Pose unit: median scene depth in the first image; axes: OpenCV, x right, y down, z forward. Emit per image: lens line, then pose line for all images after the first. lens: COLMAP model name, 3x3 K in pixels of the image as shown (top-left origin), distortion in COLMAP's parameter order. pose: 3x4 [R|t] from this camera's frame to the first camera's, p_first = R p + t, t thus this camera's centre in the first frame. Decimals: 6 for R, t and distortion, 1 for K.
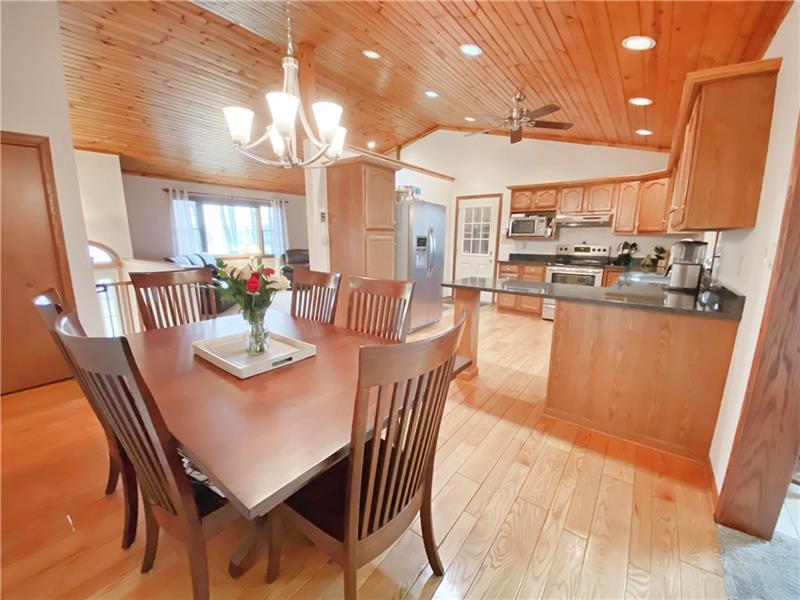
lens RADIAL K [[328.6, 0, 400.0], [0, 328.6, 300.0], [0, 0, 1]] dist [-0.002216, -0.000270]
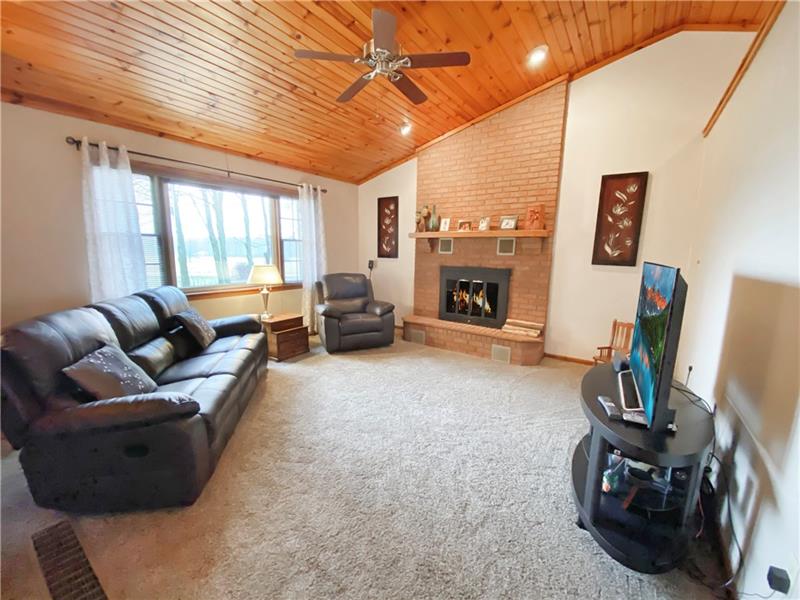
lens RADIAL K [[328.6, 0, 400.0], [0, 328.6, 300.0], [0, 0, 1]] dist [-0.002216, -0.000270]
pose [[0.999479, 0.003030, 0.032136, -0.250043], [-0.001916, 0.999399, -0.034620, -0.096509], [-0.032222, 0.034541, 0.998884, 0.467718]]
